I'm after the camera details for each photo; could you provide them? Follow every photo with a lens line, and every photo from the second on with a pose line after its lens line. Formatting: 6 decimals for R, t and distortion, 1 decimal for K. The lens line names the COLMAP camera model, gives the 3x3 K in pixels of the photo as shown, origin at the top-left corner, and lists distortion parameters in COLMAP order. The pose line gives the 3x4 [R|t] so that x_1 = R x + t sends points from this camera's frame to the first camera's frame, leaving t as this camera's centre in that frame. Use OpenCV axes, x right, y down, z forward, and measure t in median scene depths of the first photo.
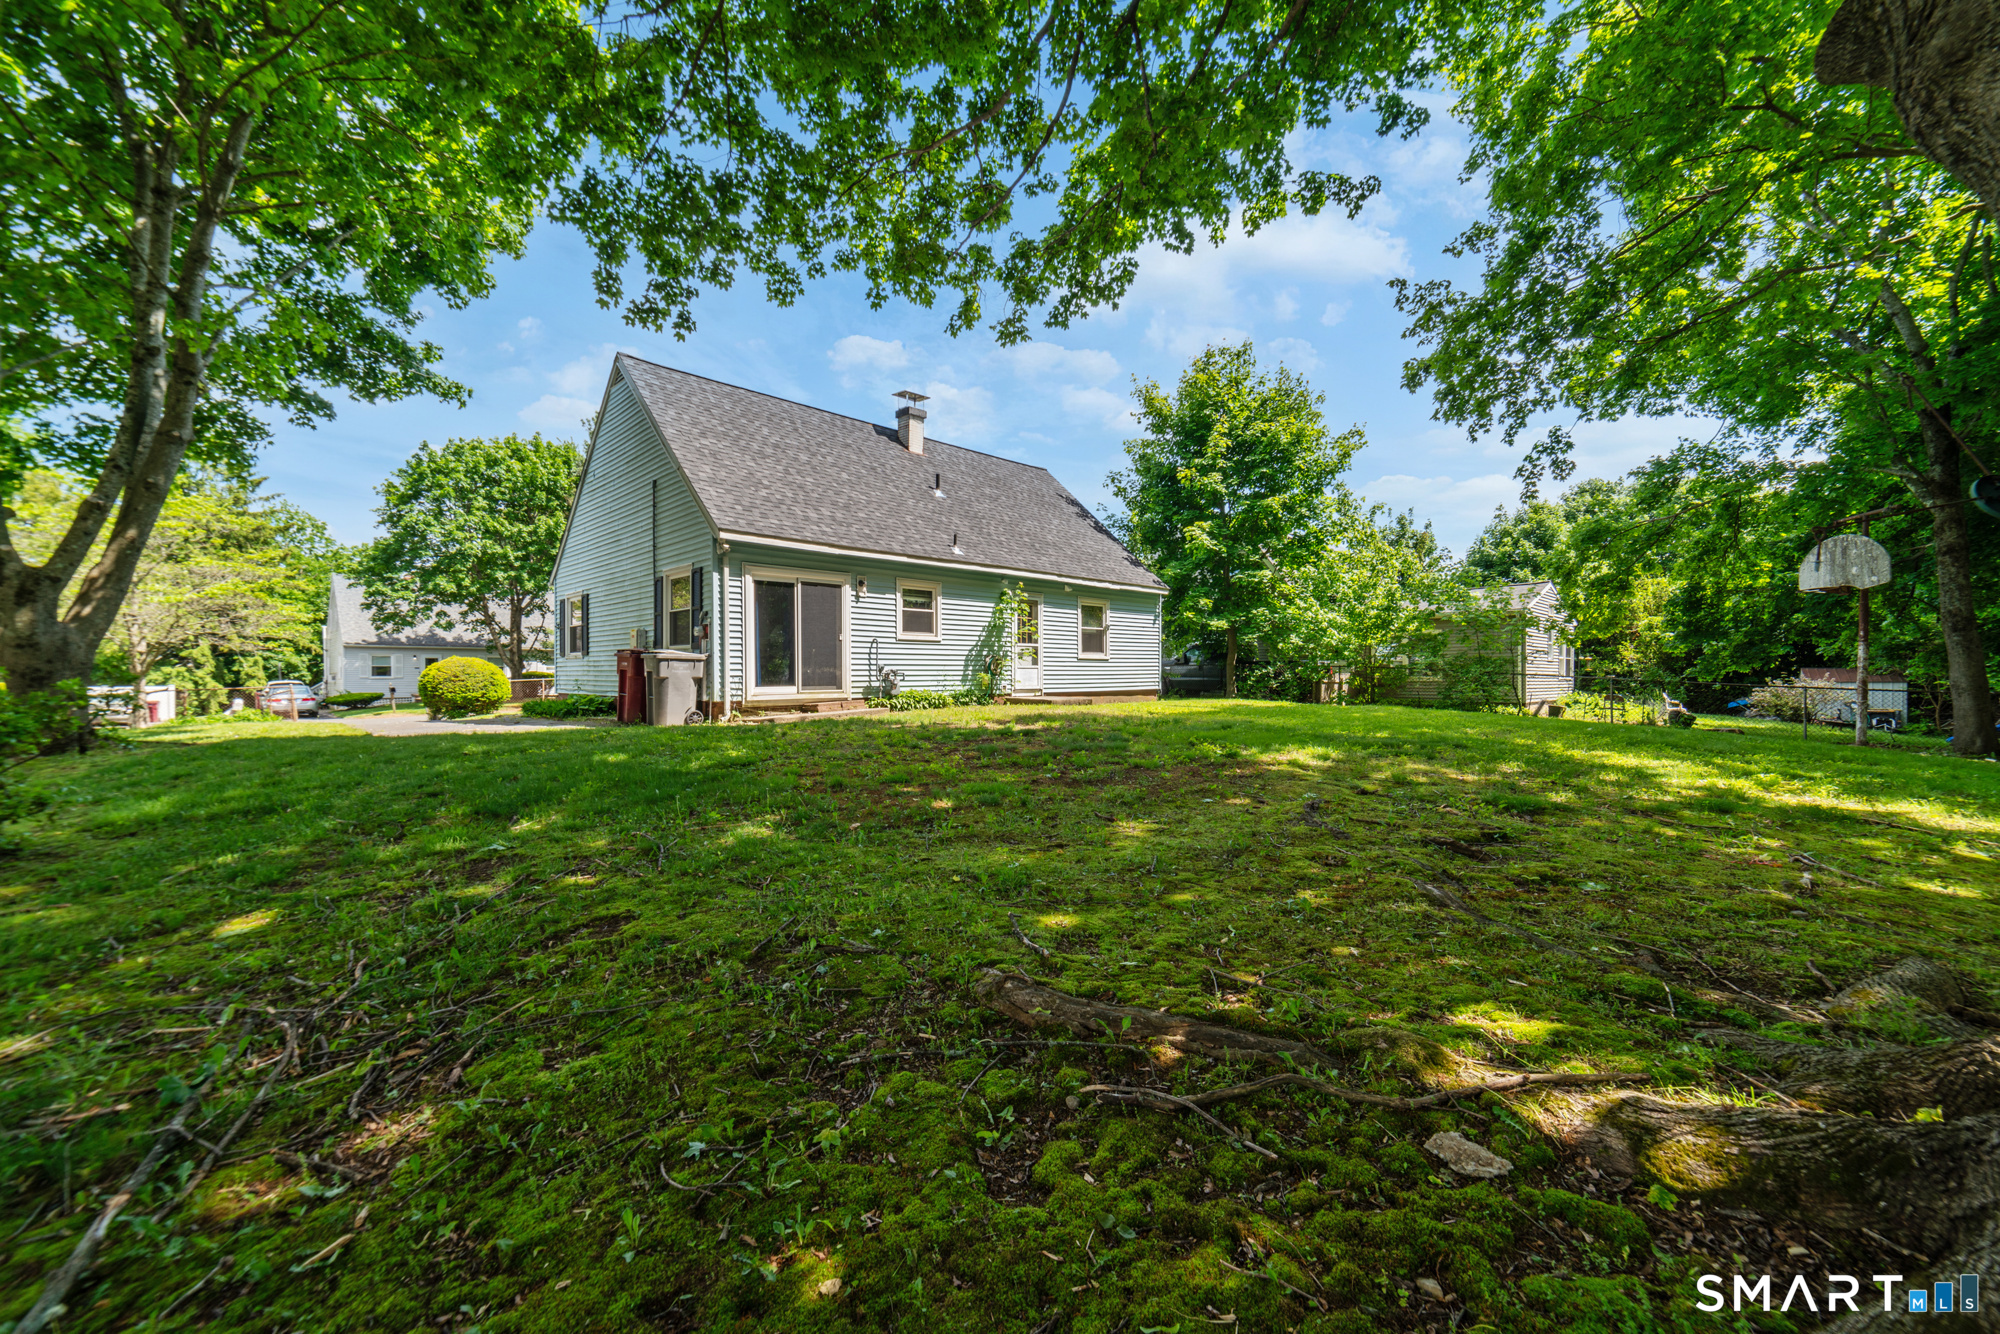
lens RADIAL K [[774.8, 0, 997.2], [0, 774.8, 660.9], [0, 0, 1]] dist [-0.002549, 0.000149]
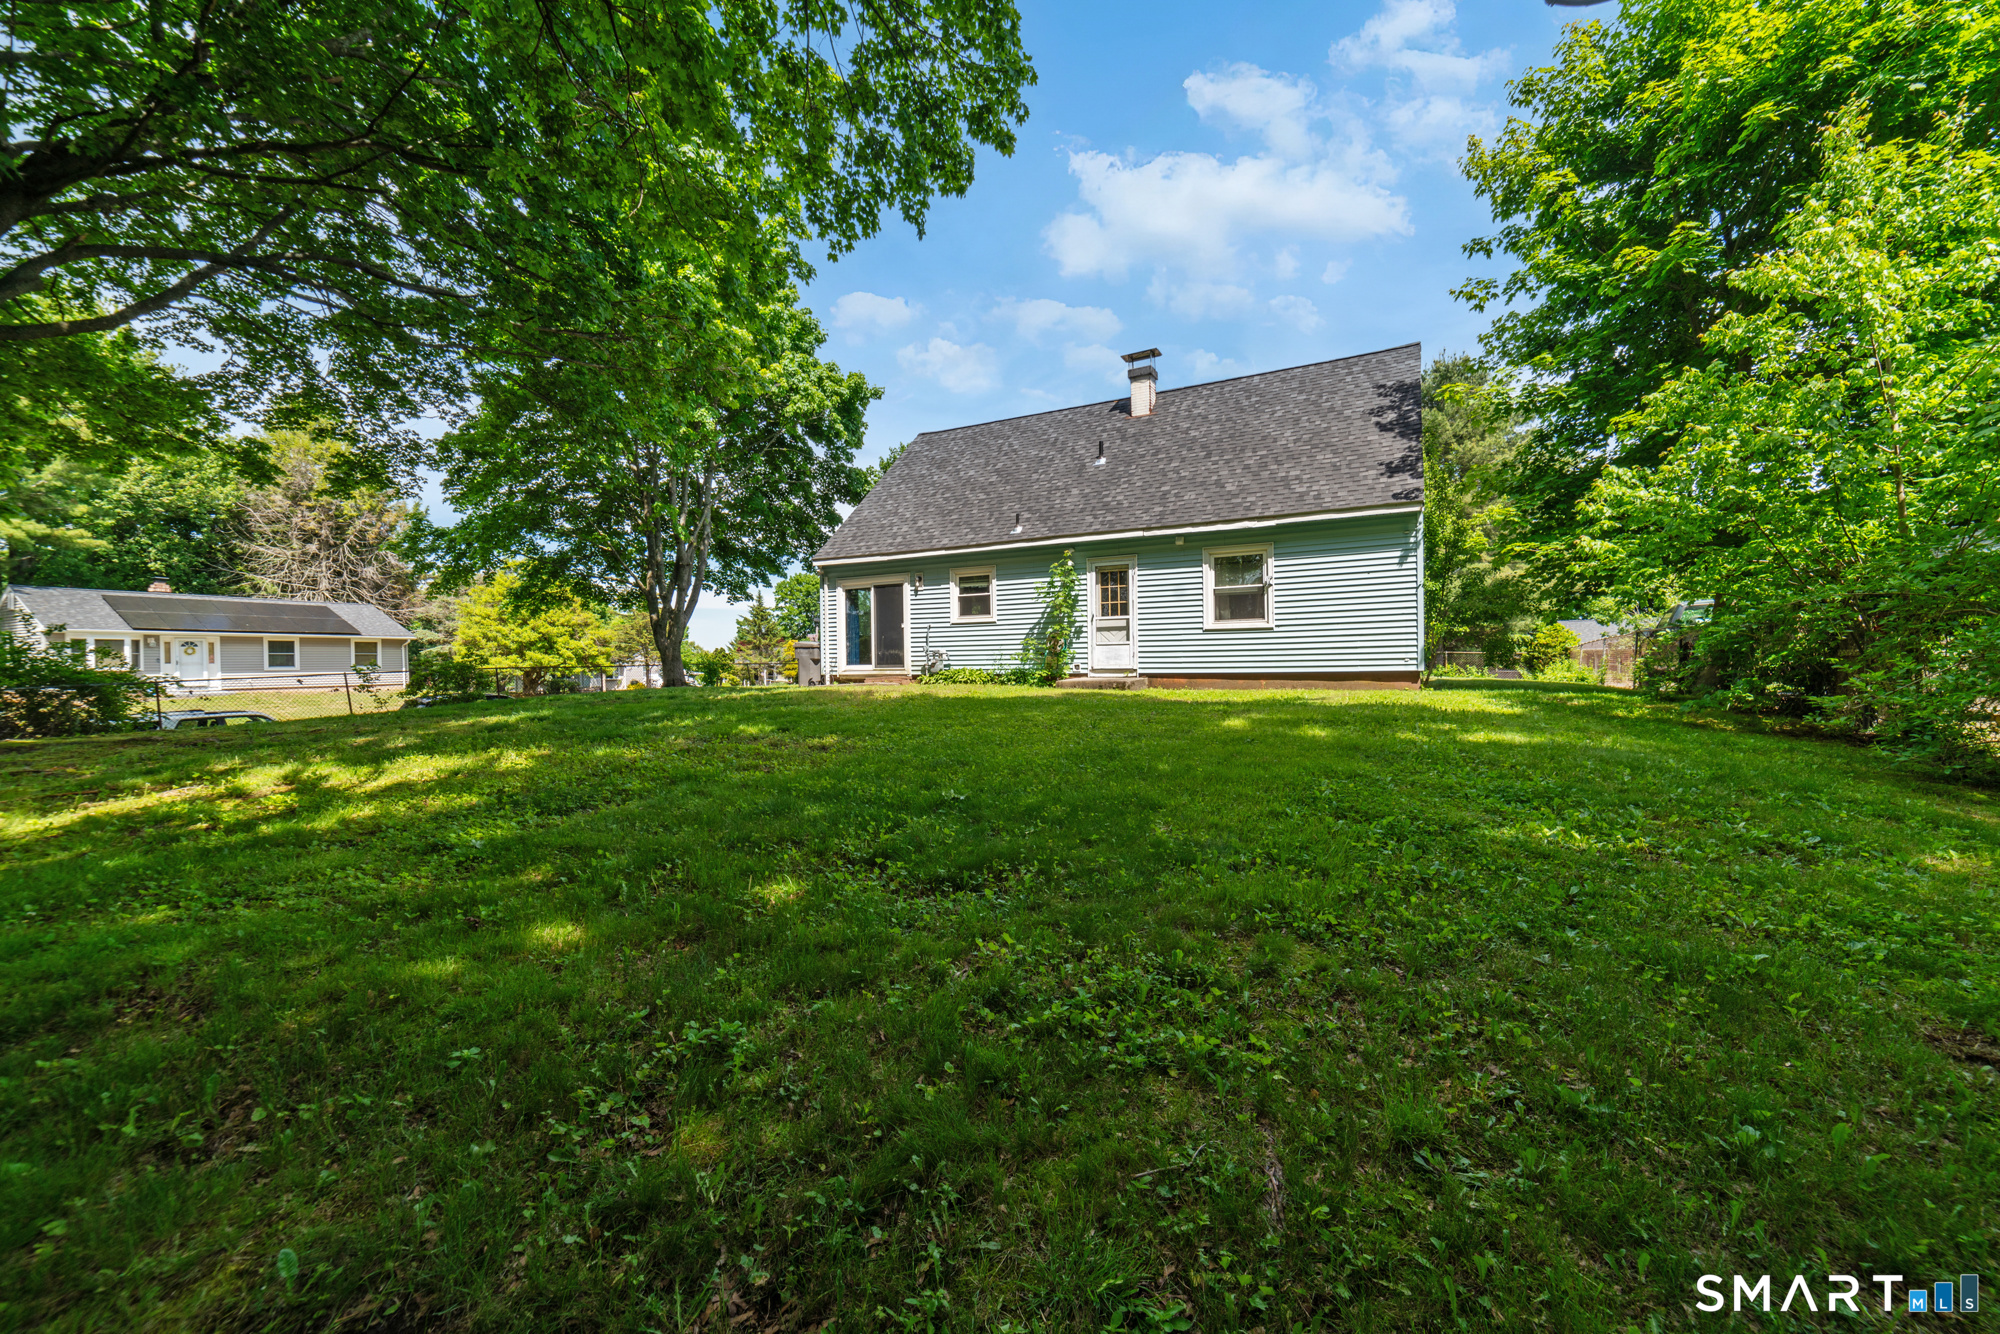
lens RADIAL K [[774.8, 0, 998.5], [0, 774.8, 676.6], [0, 0, 1]] dist [-0.002549, 0.000149]
pose [[0.293193, 0.011538, -0.955984, 0.955245], [0.025122, 0.999489, 0.019768, 0.028190], [0.955723, -0.029812, 0.292754, 0.719868]]
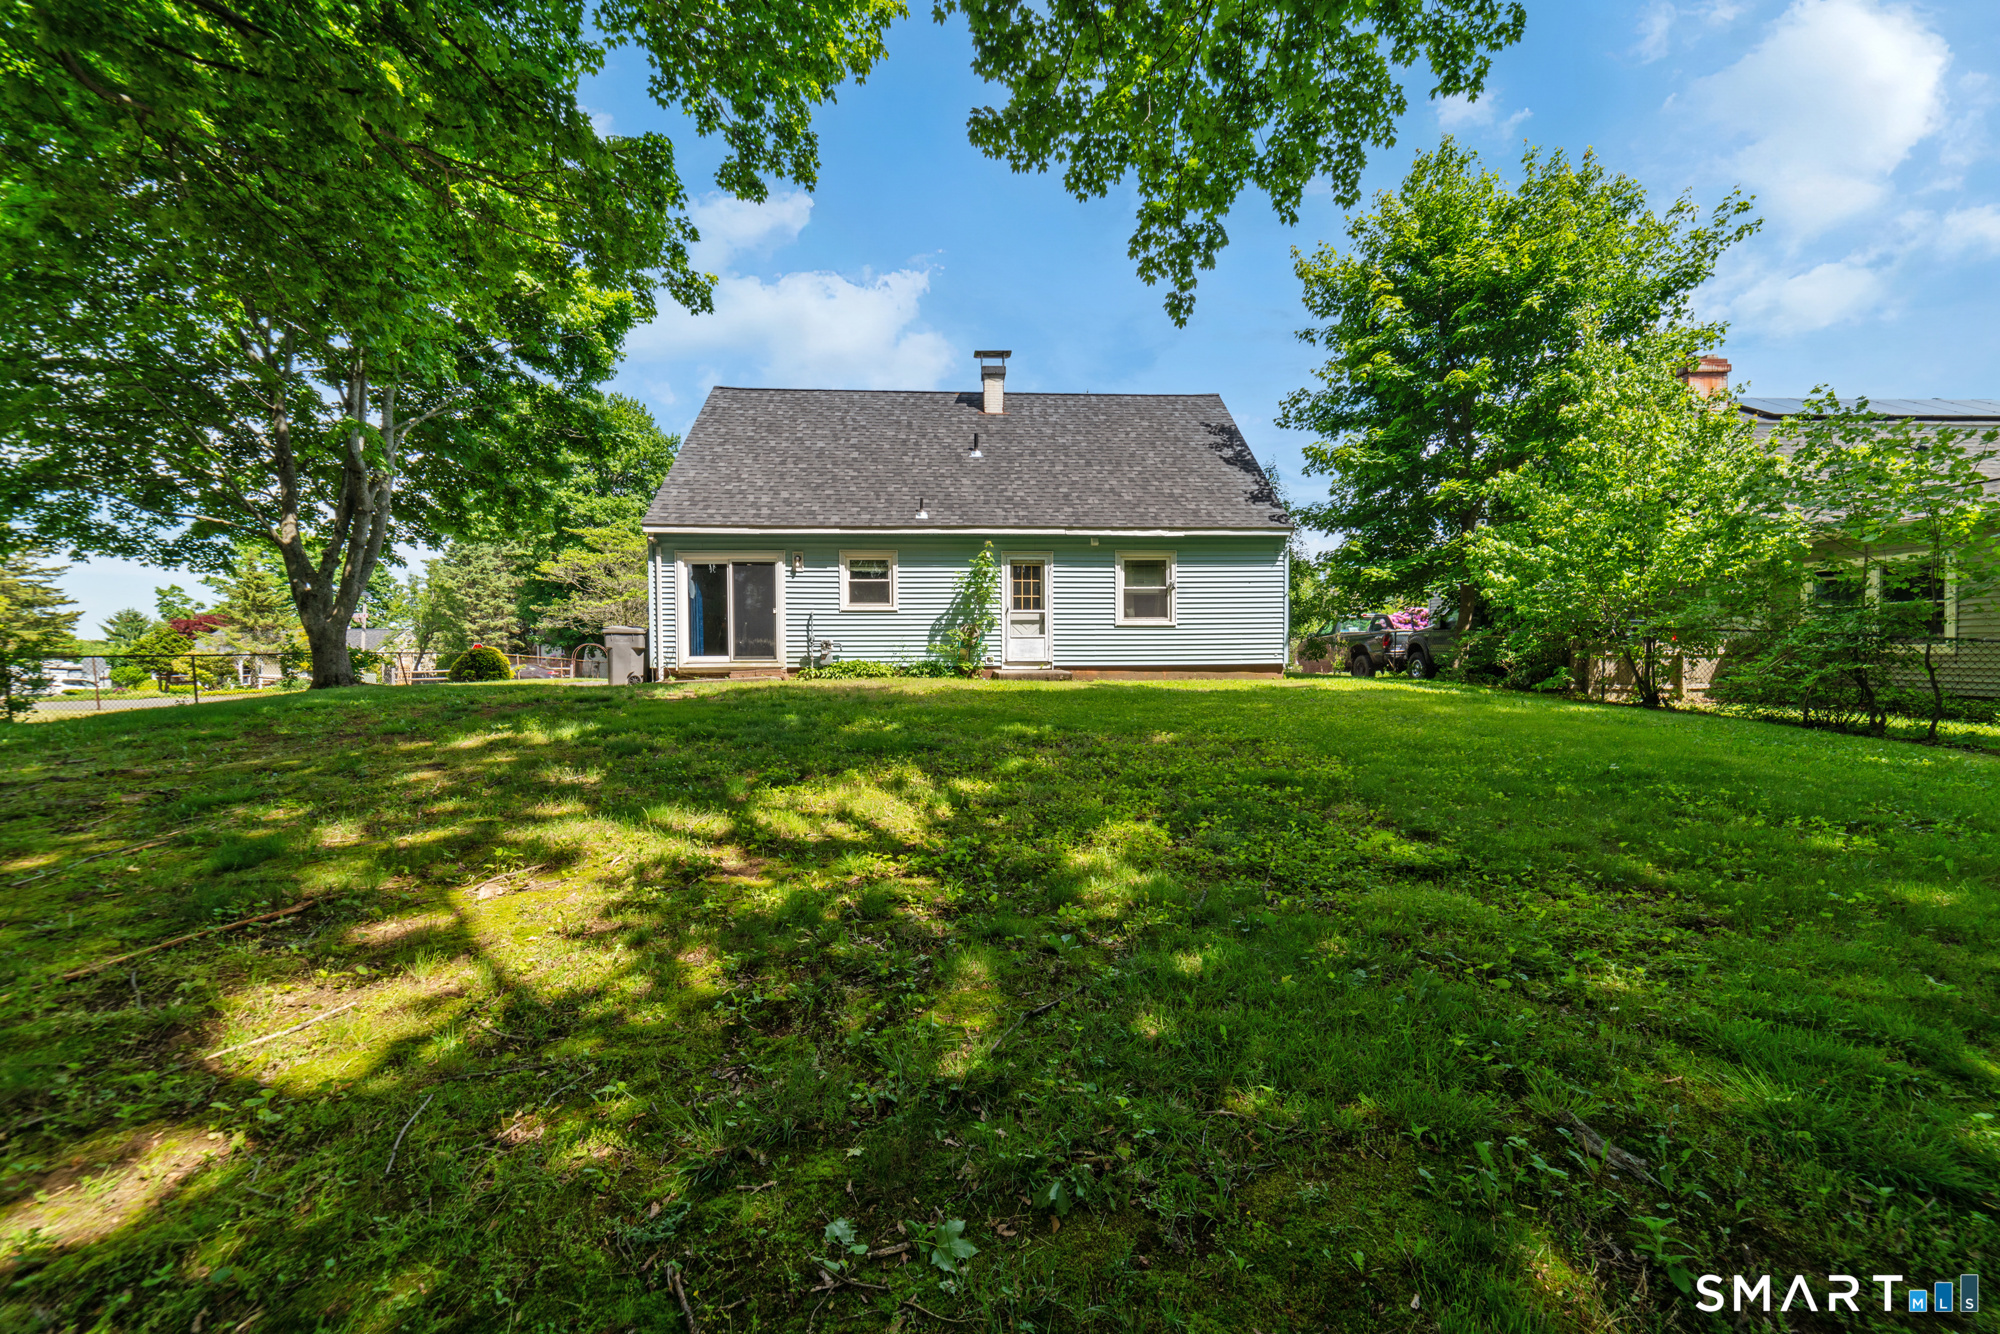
lens RADIAL K [[774.8, 0, 997.5], [0, 774.8, 660.8], [0, 0, 1]] dist [-0.002549, 0.000149]
pose [[0.753360, 0.009167, -0.657545, 0.685758], [0.013301, 0.999486, 0.029174, 0.010683], [0.657474, -0.030725, 0.752850, 0.359011]]
